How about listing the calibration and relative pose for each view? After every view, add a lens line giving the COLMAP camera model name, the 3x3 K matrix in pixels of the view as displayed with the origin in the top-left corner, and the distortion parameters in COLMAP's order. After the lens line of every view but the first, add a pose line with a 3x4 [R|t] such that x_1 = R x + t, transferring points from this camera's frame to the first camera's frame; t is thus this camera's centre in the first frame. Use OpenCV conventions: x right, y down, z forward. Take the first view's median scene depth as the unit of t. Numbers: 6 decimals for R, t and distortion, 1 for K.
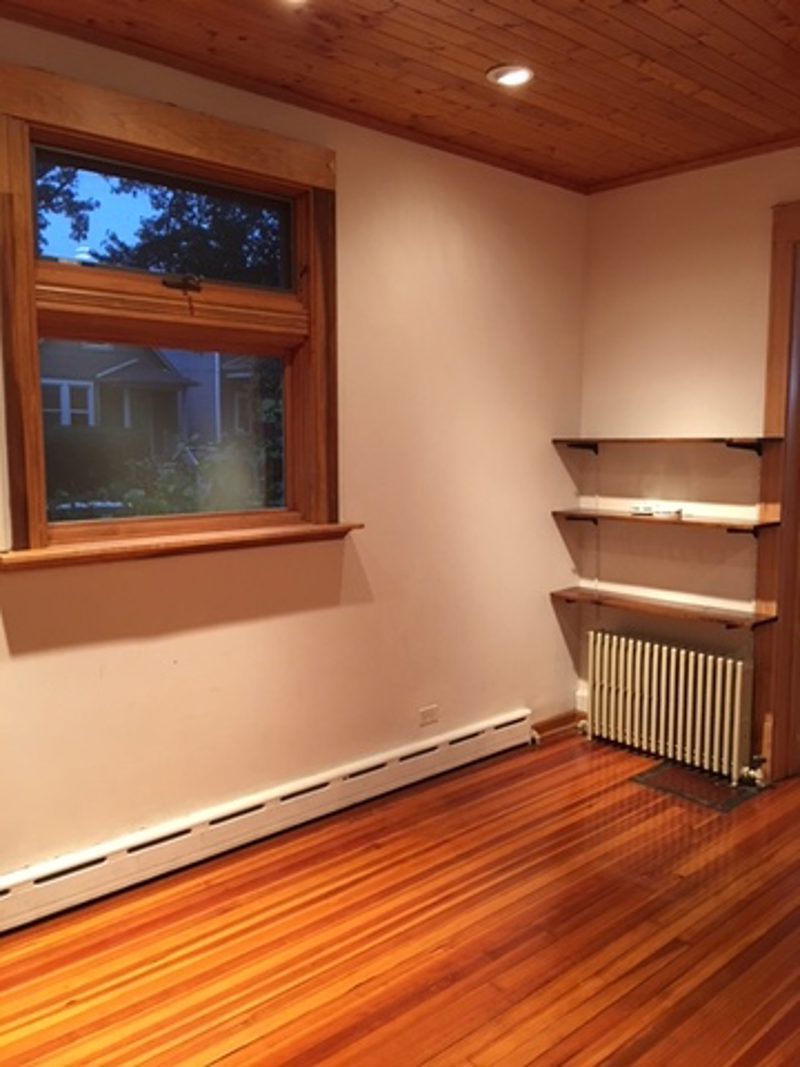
lens RADIAL K [[872.7, 0, 400.0], [0, 872.7, 533.5], [0, 0, 1]] dist [0.010445, -0.010314]
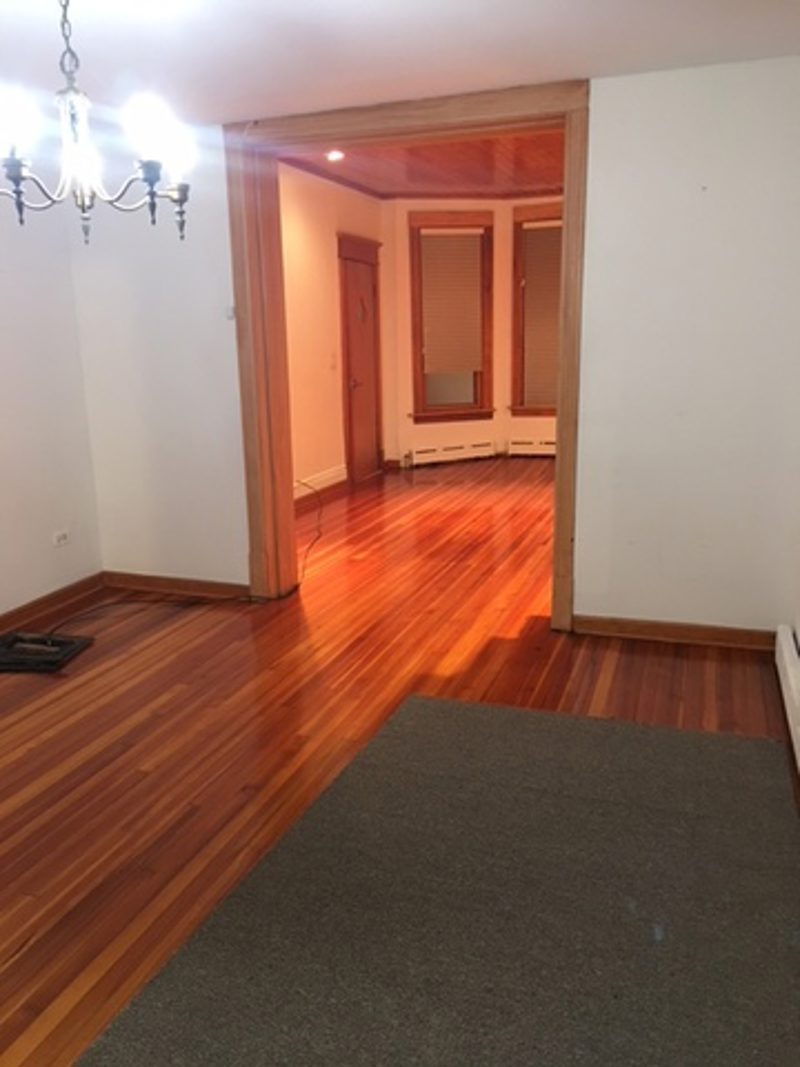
lens RADIAL K [[872.7, 0, 400.0], [0, 872.7, 533.5], [0, 0, 1]] dist [0.010445, -0.010314]
pose [[-0.871693, 0.122919, -0.474387, 1.757656], [-0.038547, 0.947834, 0.316425, -0.245542], [0.488534, 0.294111, -0.821482, 2.759172]]
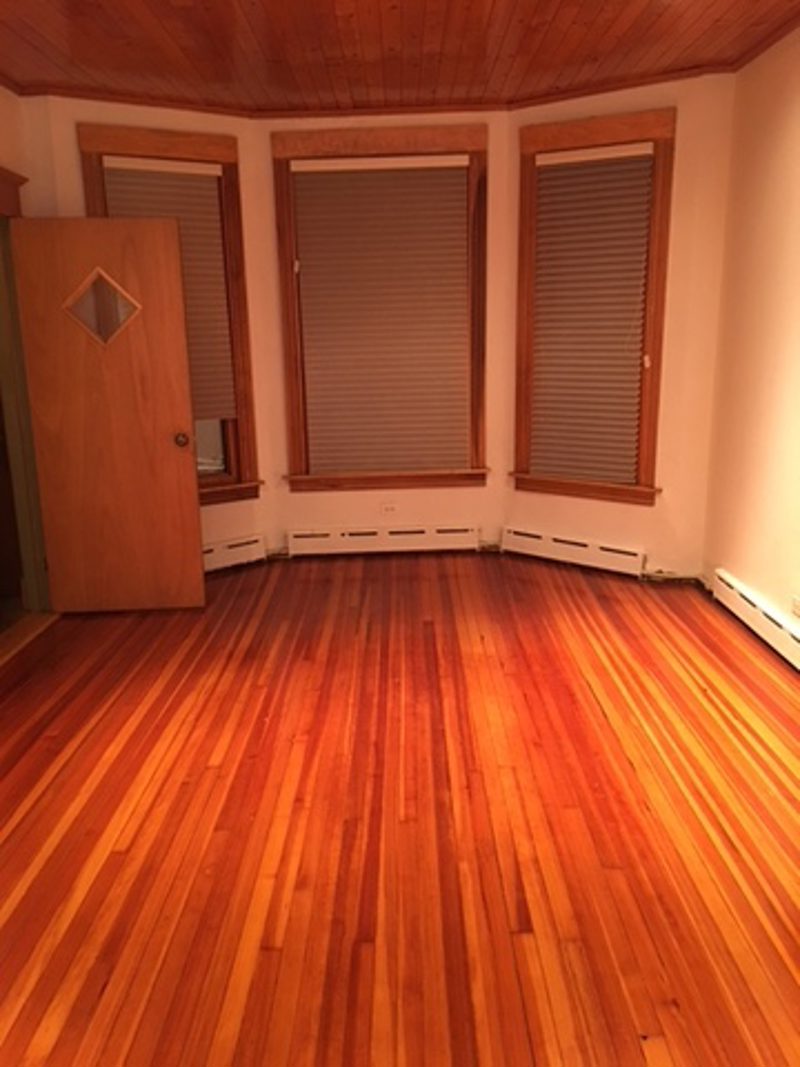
lens RADIAL K [[872.7, 0, 400.0], [0, 872.7, 533.5], [0, 0, 1]] dist [0.010445, -0.010314]
pose [[-0.656029, 0.182115, -0.732434, 0.986647], [-0.064427, 0.953396, 0.294762, -0.129791], [0.751981, 0.240561, -0.613723, 1.406904]]
